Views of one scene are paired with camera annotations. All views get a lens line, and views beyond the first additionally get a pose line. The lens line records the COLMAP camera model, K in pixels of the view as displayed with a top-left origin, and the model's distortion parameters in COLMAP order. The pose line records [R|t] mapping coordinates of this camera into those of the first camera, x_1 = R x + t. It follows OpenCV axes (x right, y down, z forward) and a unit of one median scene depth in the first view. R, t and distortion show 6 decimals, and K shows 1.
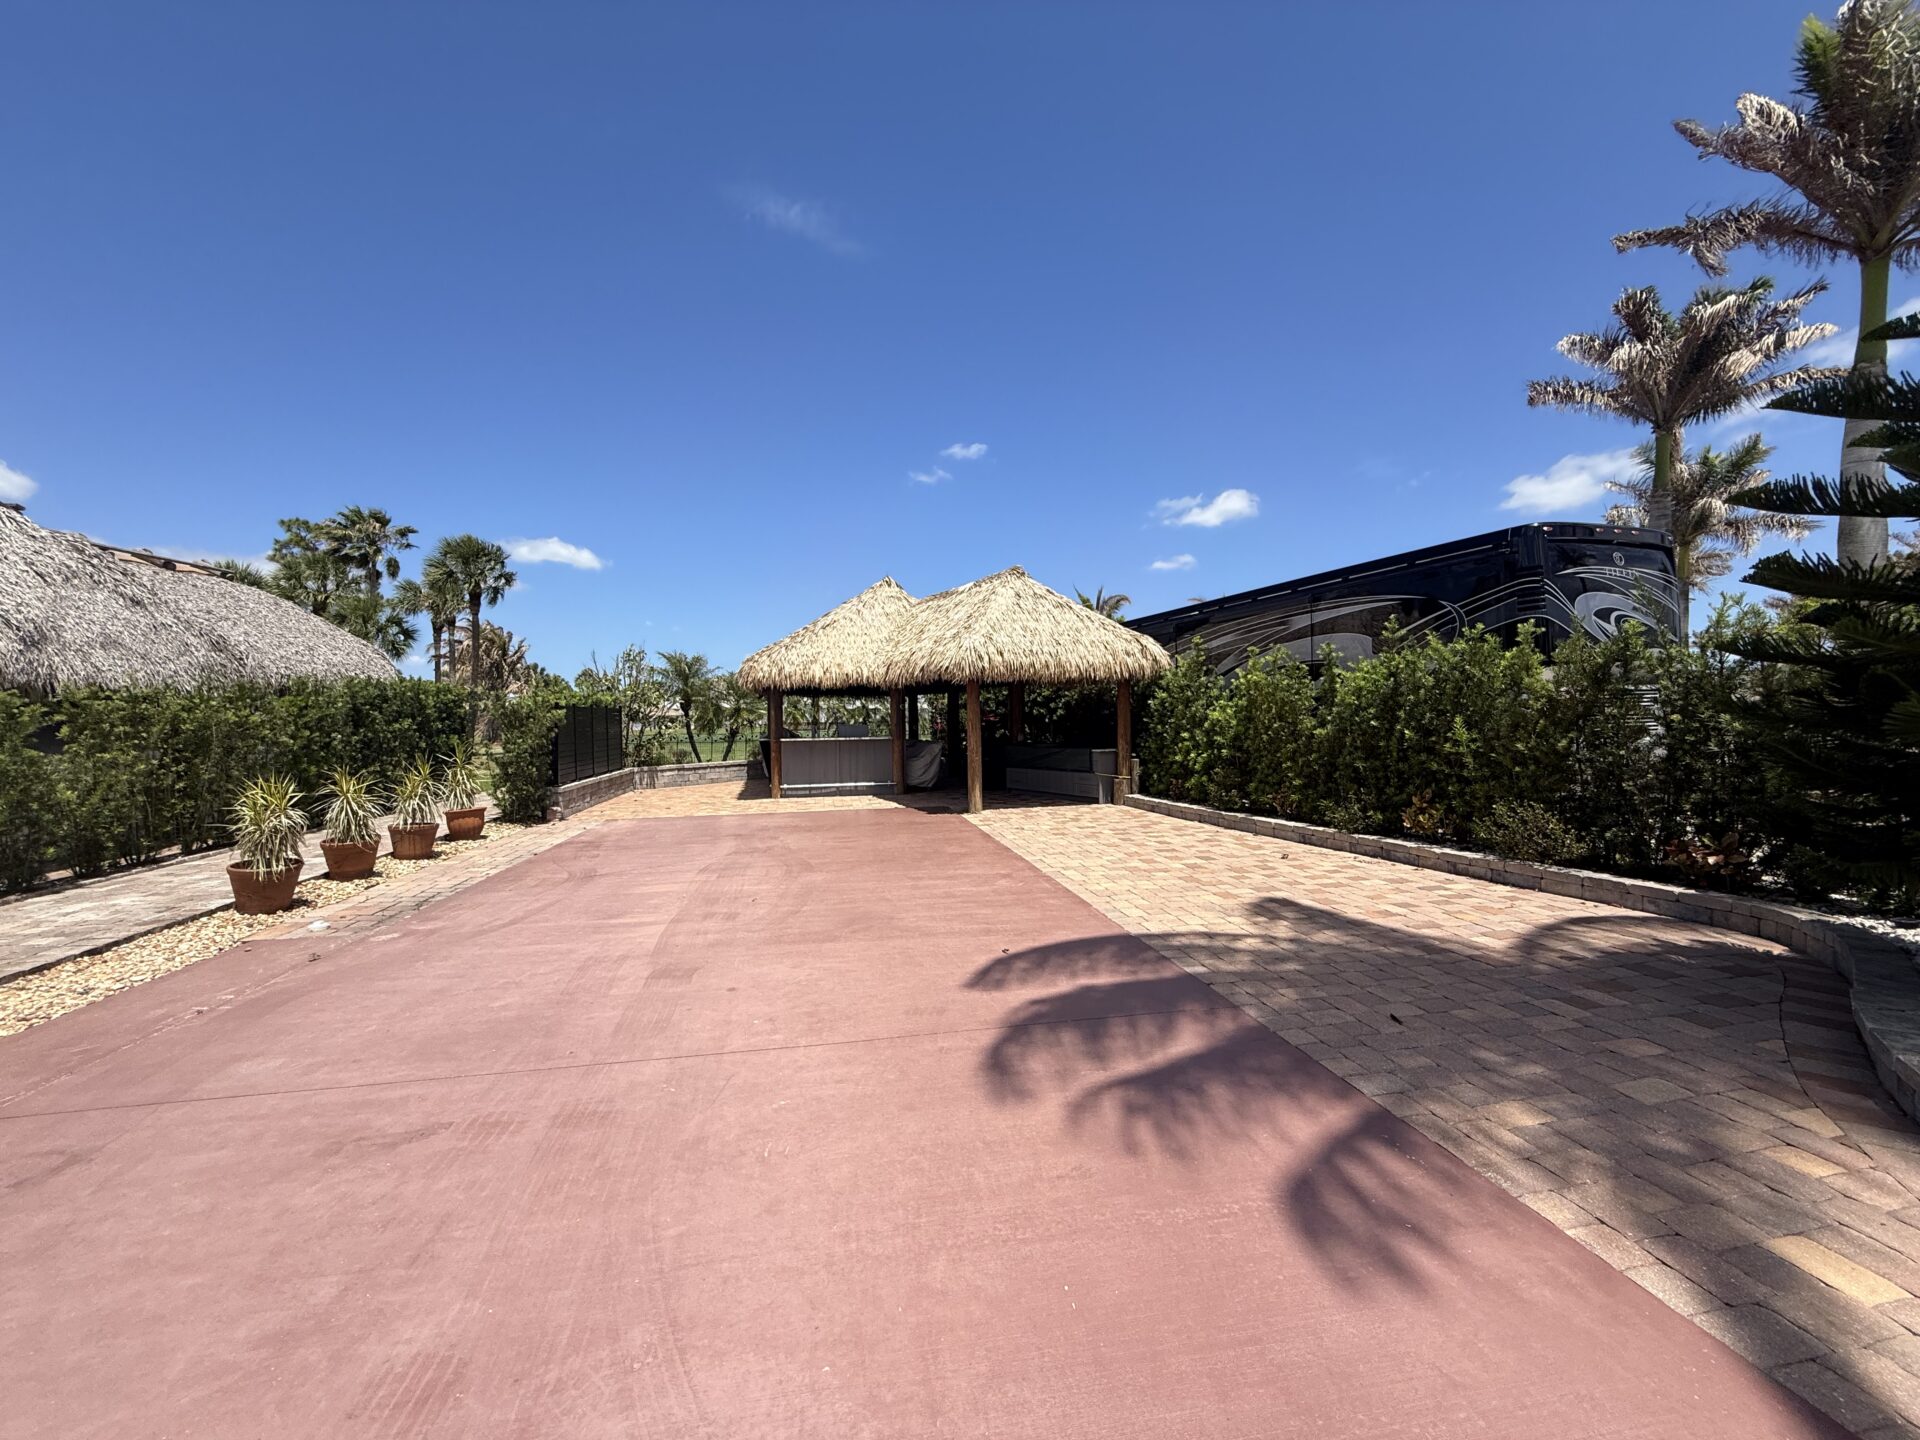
lens RADIAL K [[758.7, 0, 954.1], [0, 758.7, 722.5], [0, 0, 1]] dist [-0.000608, -0.000032]
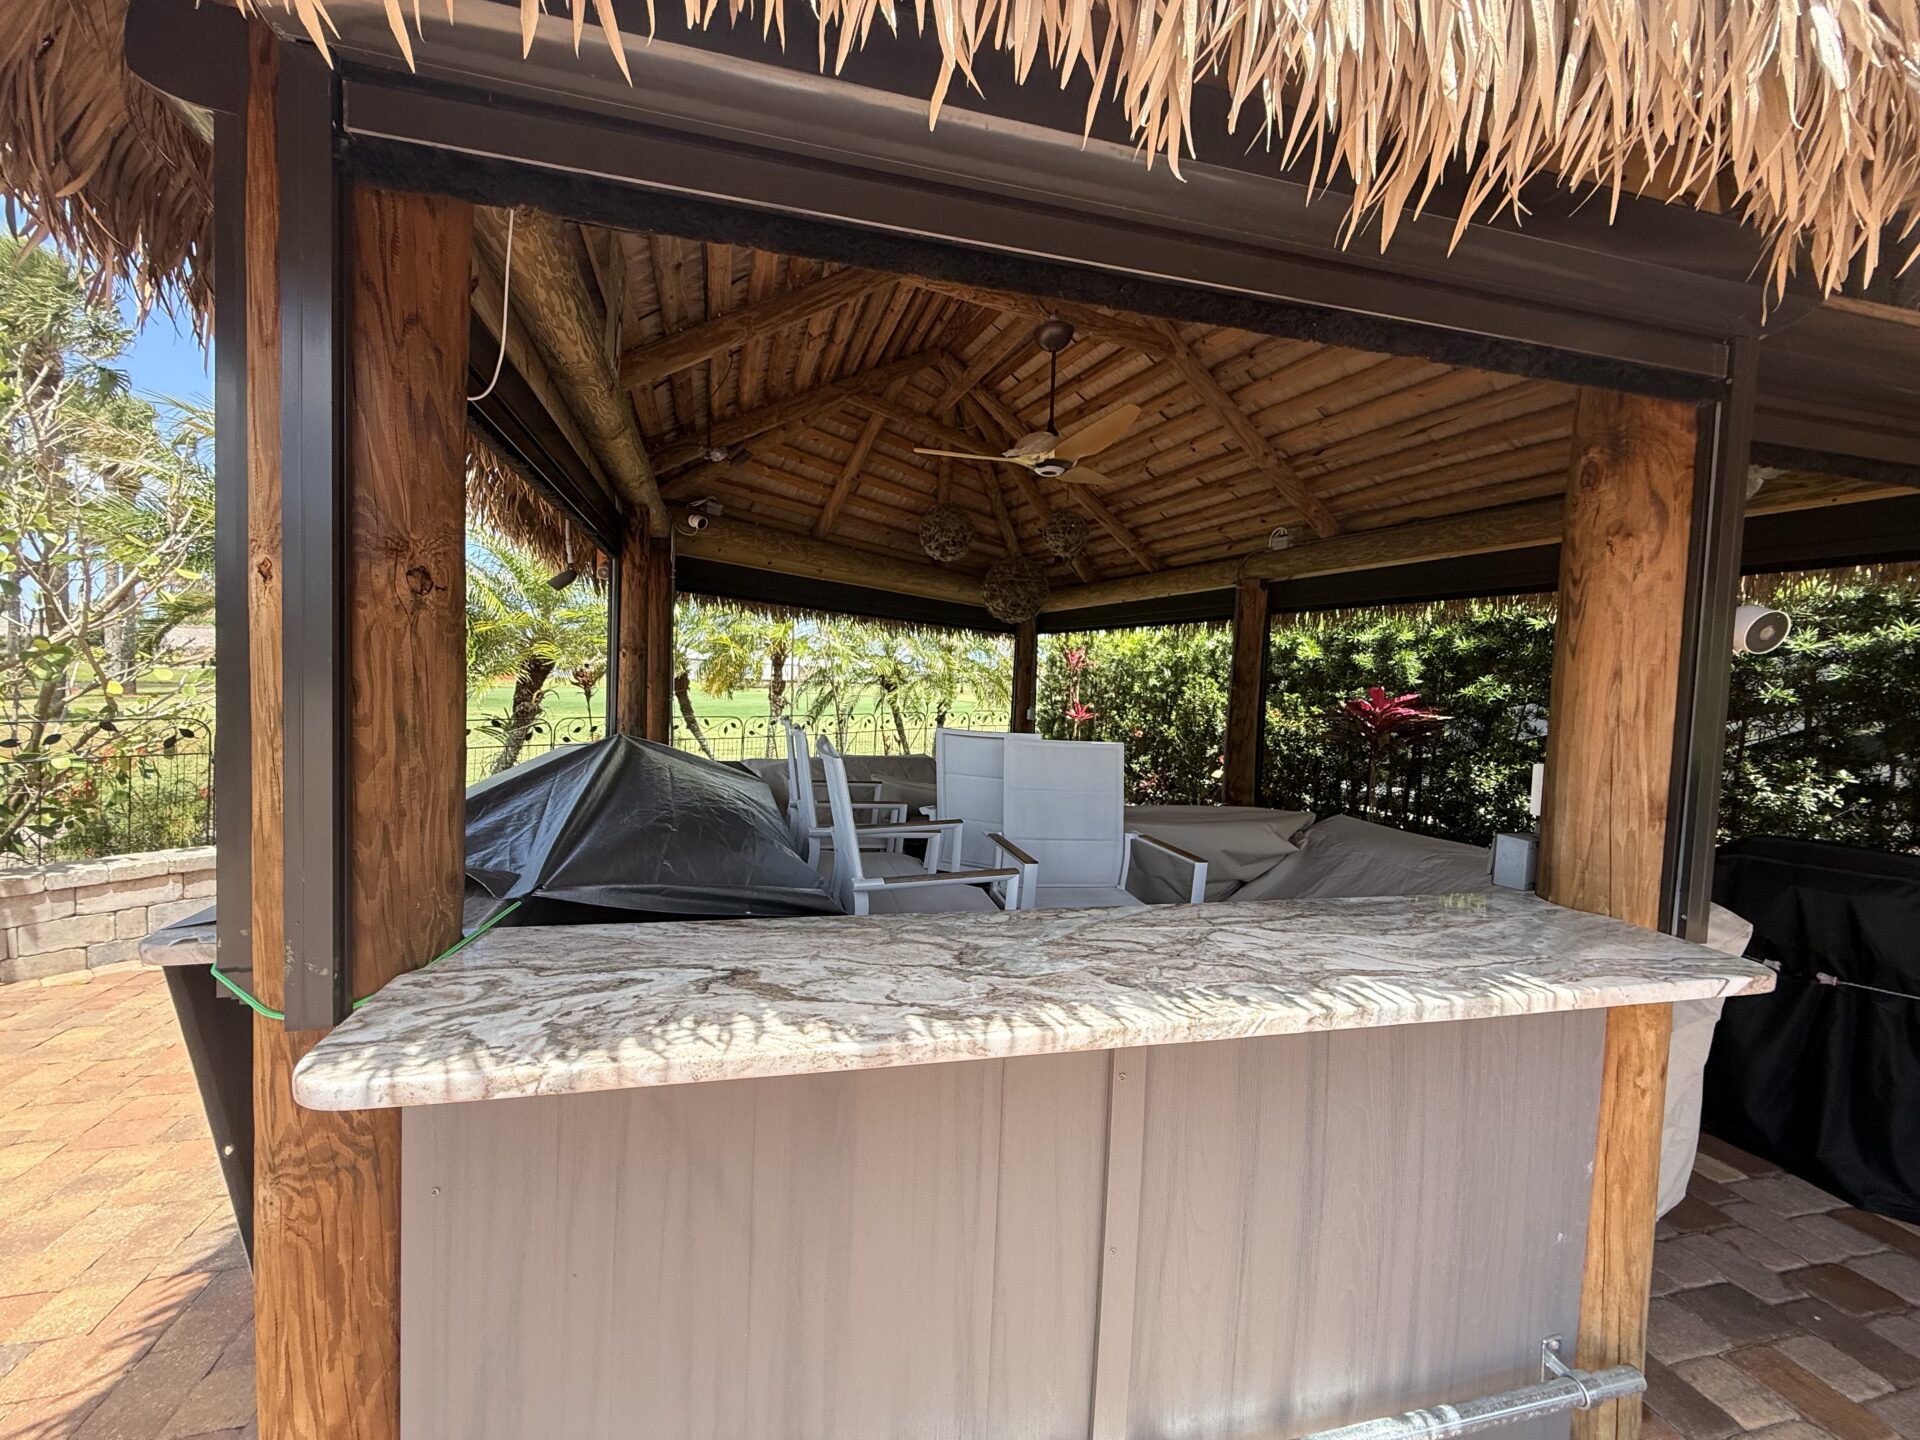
lens RADIAL K [[761.8, 0, 953.9], [0, 761.8, 719.7], [0, 0, 1]] dist [0.000344, -0.000054]
pose [[0.996467, 0.049054, 0.068165, -0.185741], [-0.051812, 0.997883, 0.039298, -0.007721], [-0.066093, -0.042691, 0.996900, 0.935229]]
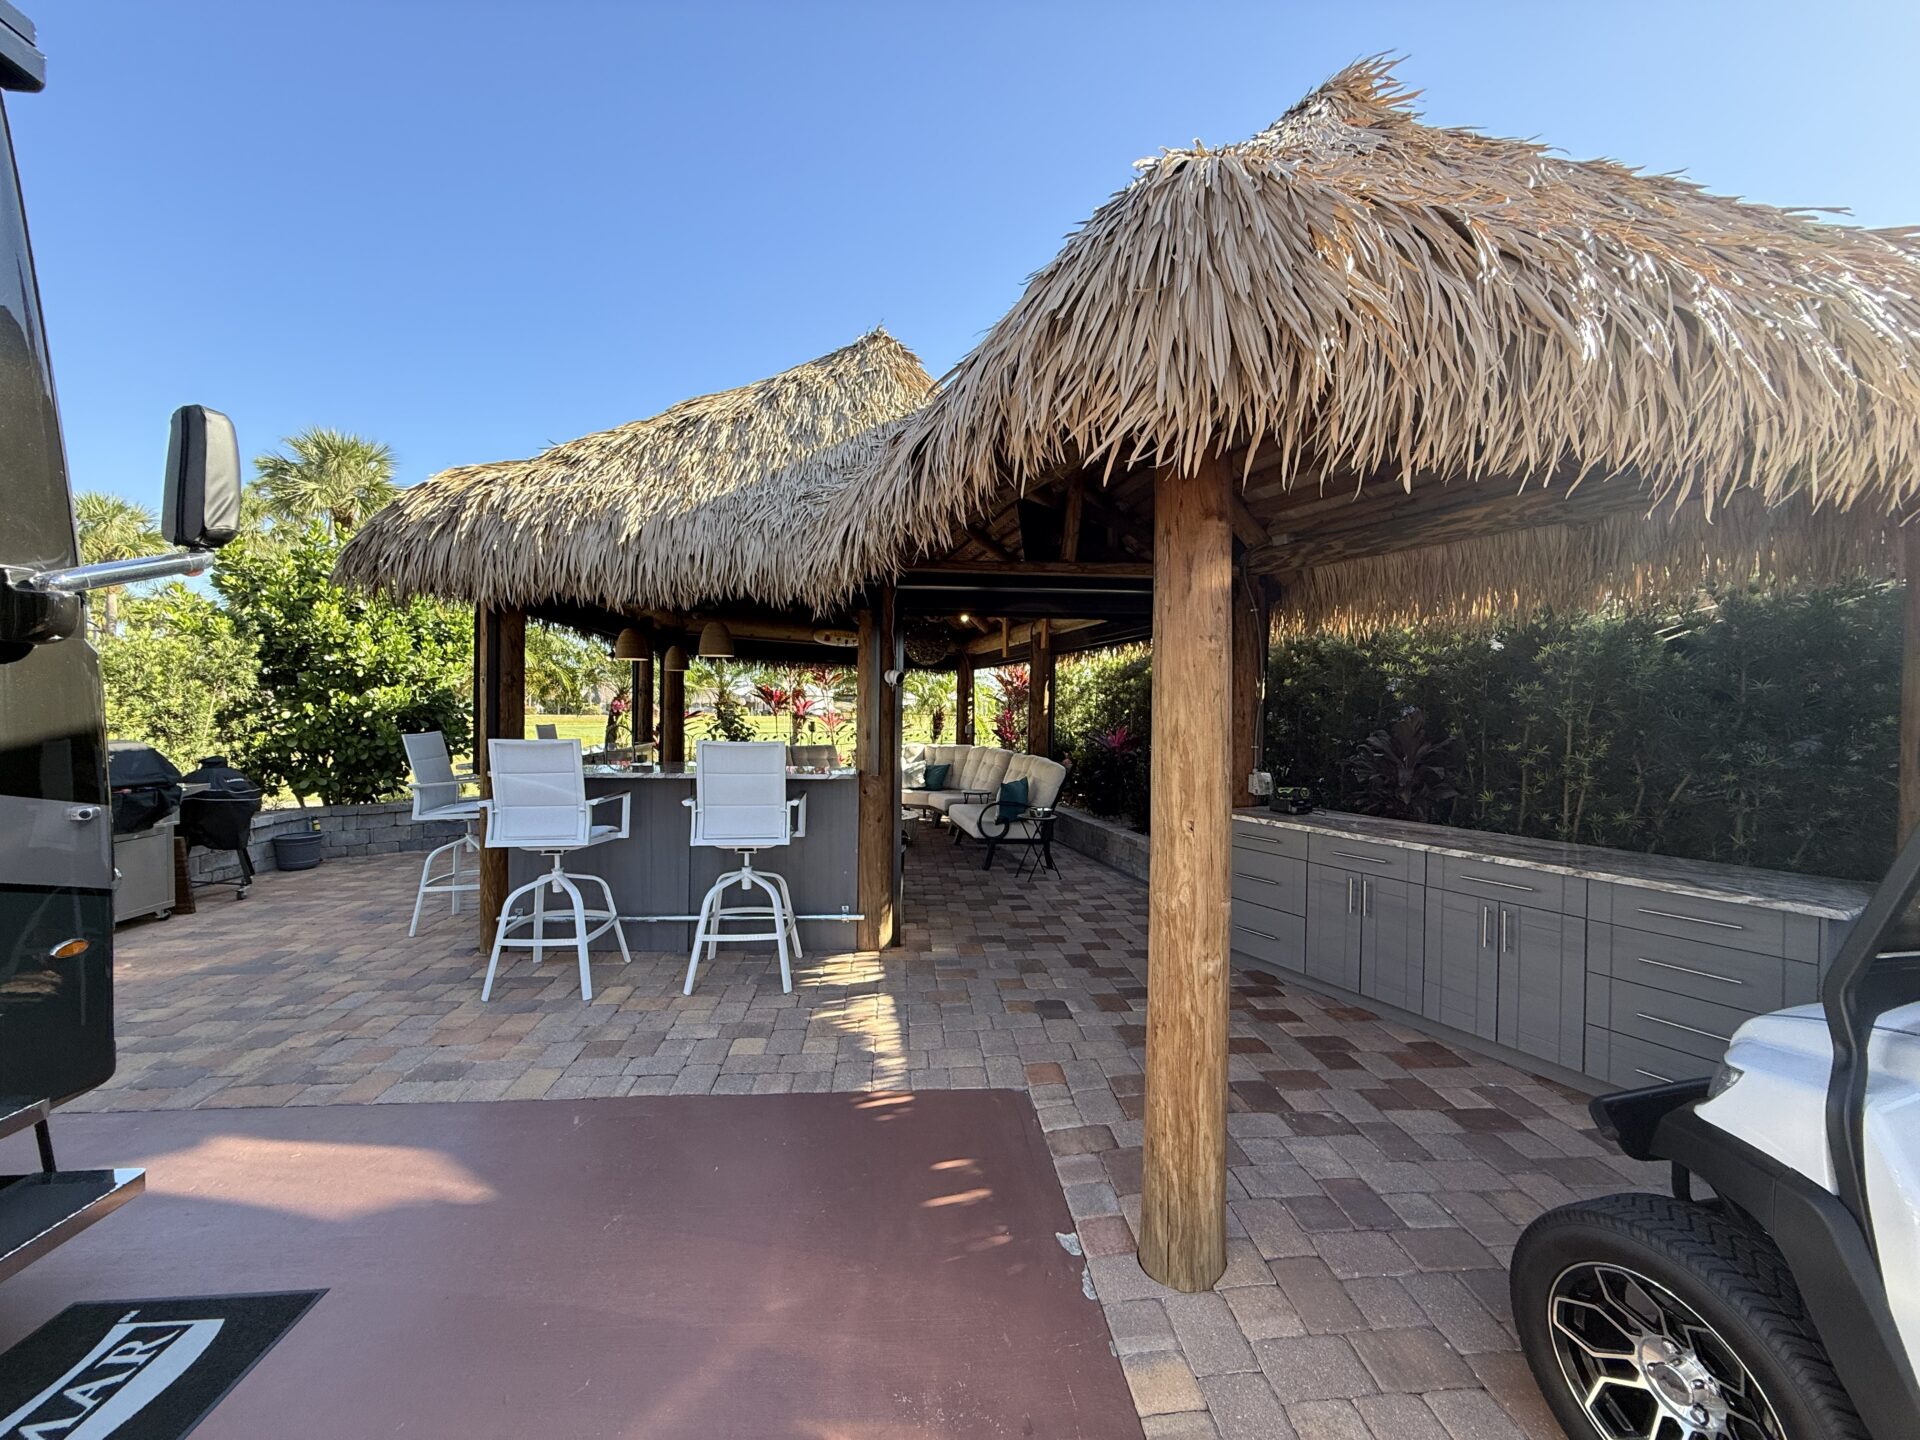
lens RADIAL K [[765.9, 0, 955.8], [0, 765.9, 720.9], [0, 0, 1]] dist [0.001139, 0.000039]
pose [[0.994672, 0.027670, -0.099311, -0.008954], [-0.027152, 0.999610, 0.006564, -0.005347], [0.099454, -0.003833, 0.995035, 0.701721]]
